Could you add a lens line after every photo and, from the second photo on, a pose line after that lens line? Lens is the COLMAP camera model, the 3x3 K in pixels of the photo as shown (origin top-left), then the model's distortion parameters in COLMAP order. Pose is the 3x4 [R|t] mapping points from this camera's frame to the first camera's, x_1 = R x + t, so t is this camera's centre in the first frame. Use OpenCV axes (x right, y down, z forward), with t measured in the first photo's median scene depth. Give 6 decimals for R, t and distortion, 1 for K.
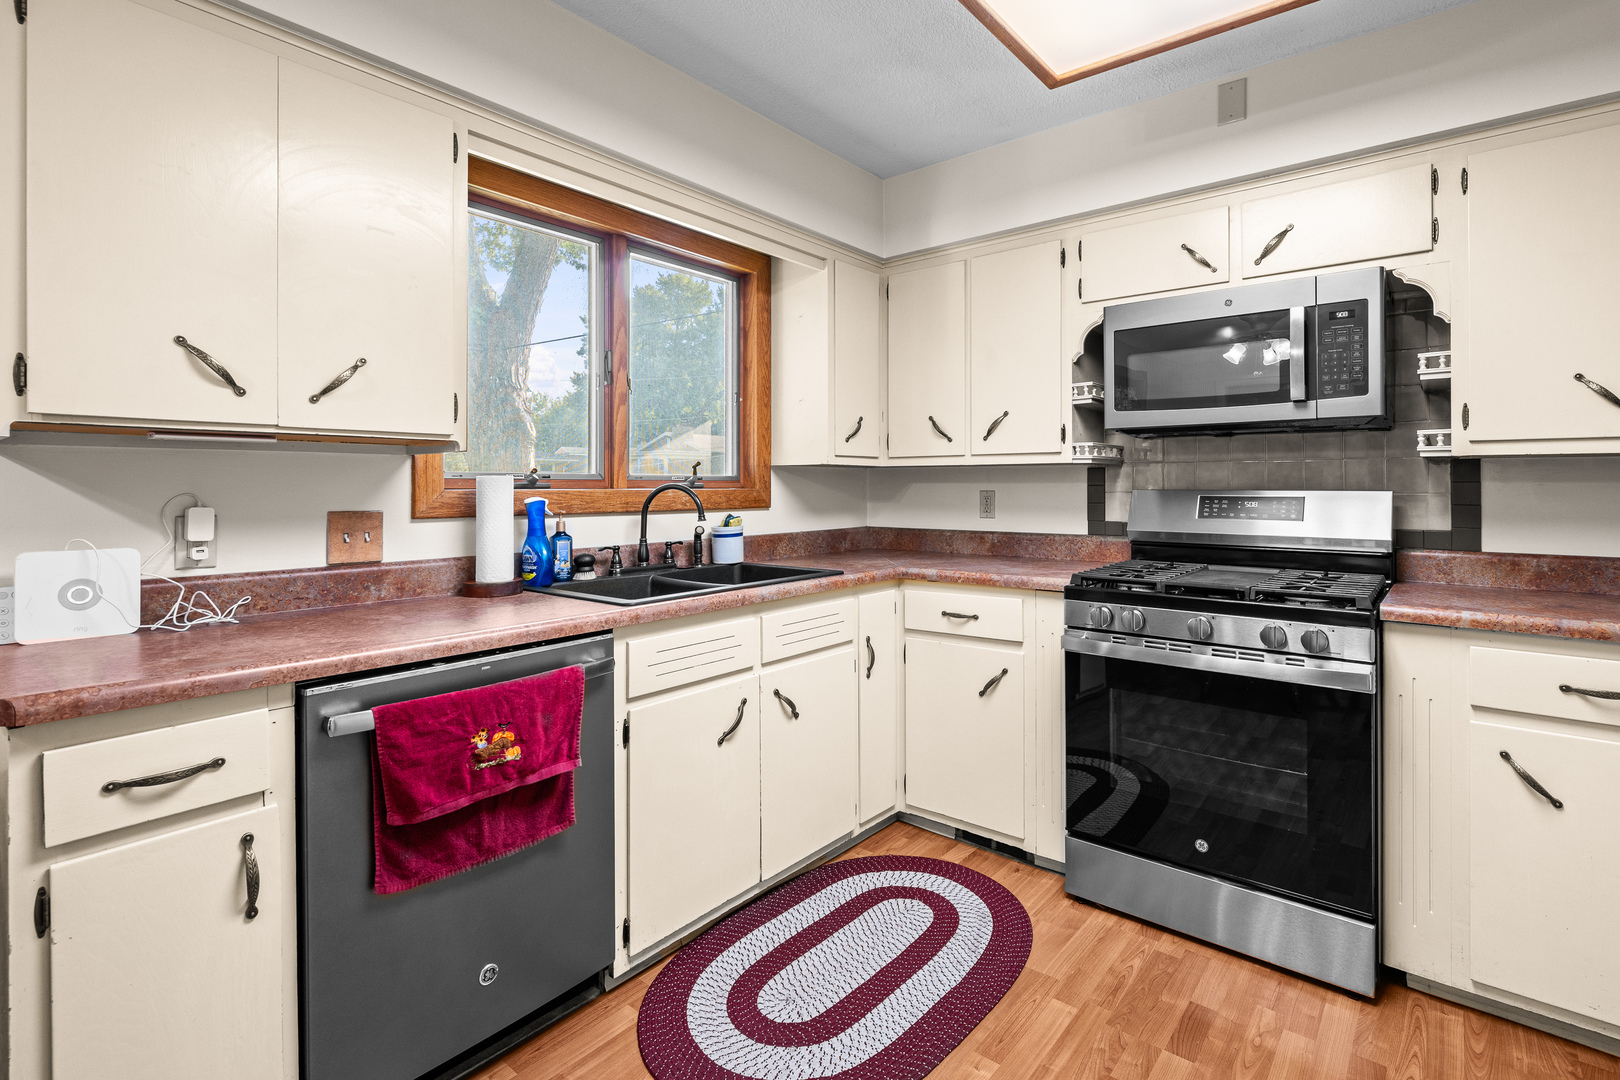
lens RADIAL K [[749.6, 0, 814.3], [0, 749.6, 482.3], [0, 0, 1]] dist [-0.001150, -0.000144]
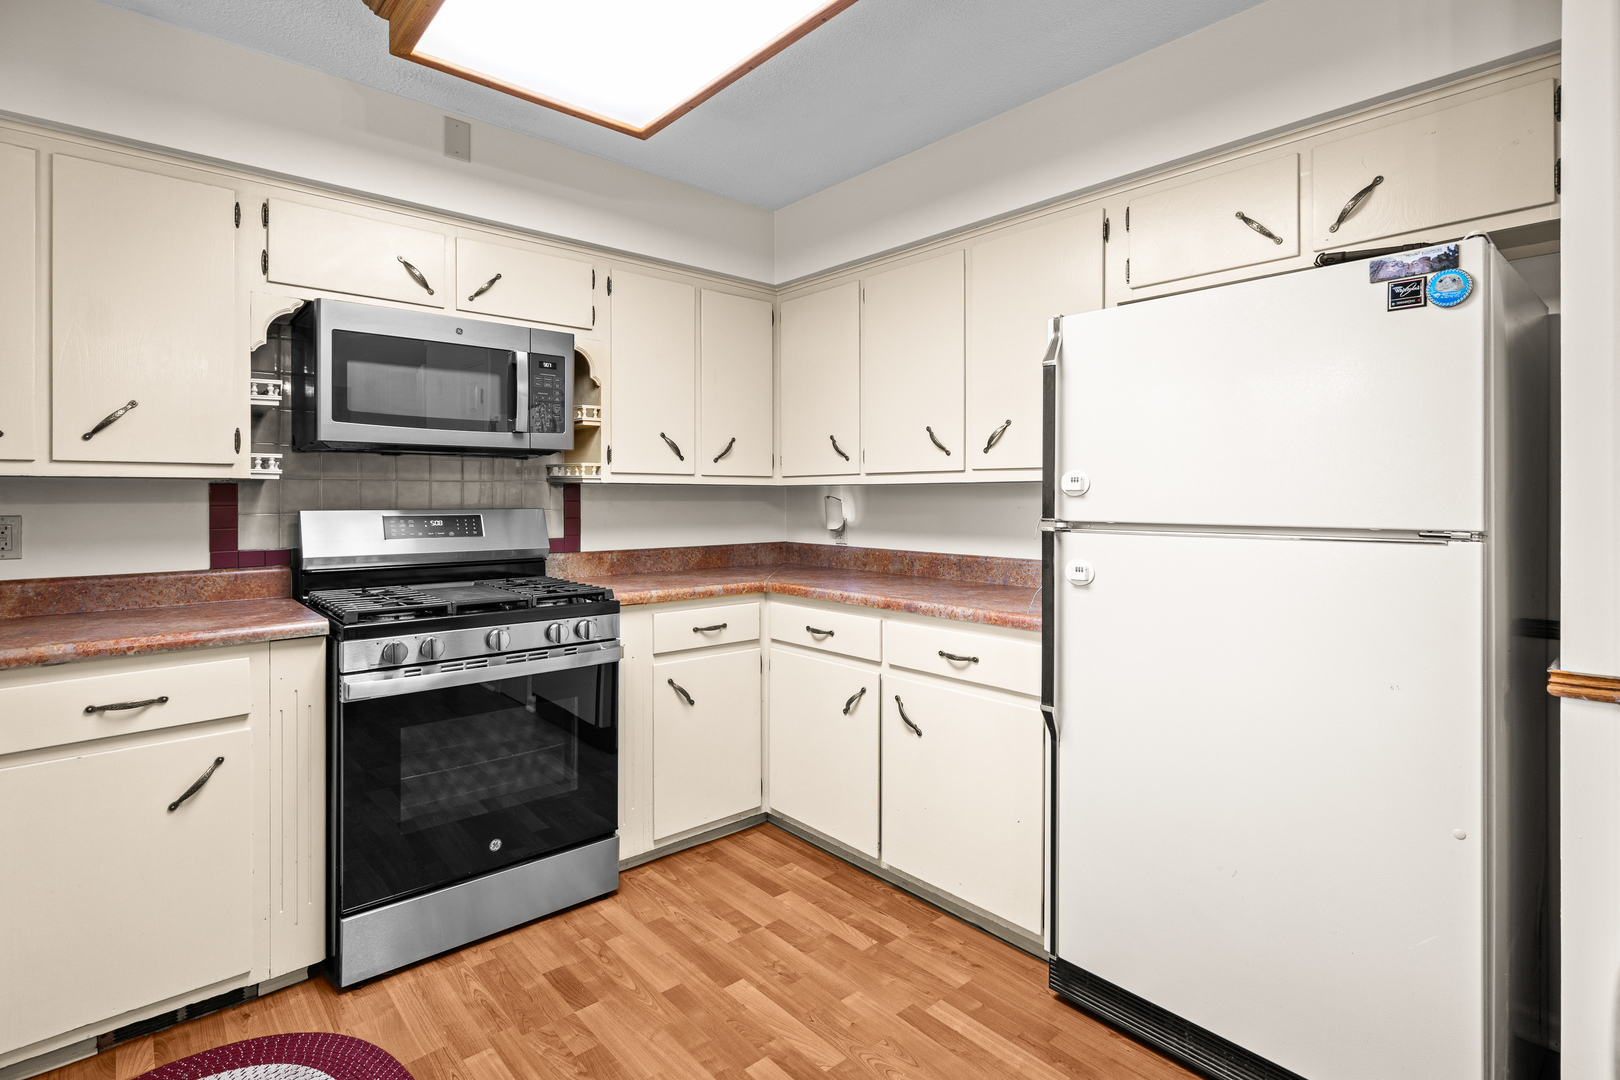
lens RADIAL K [[811.6, 0, 813.2], [0, 811.6, 495.3], [0, 0, 1]] dist [-0.001615, 0.000673]
pose [[0.158602, -0.000409, 0.987343, -0.535156], [-0.001975, 0.999998, 0.000731, -0.013121], [-0.987341, -0.002066, 0.158600, 0.363019]]
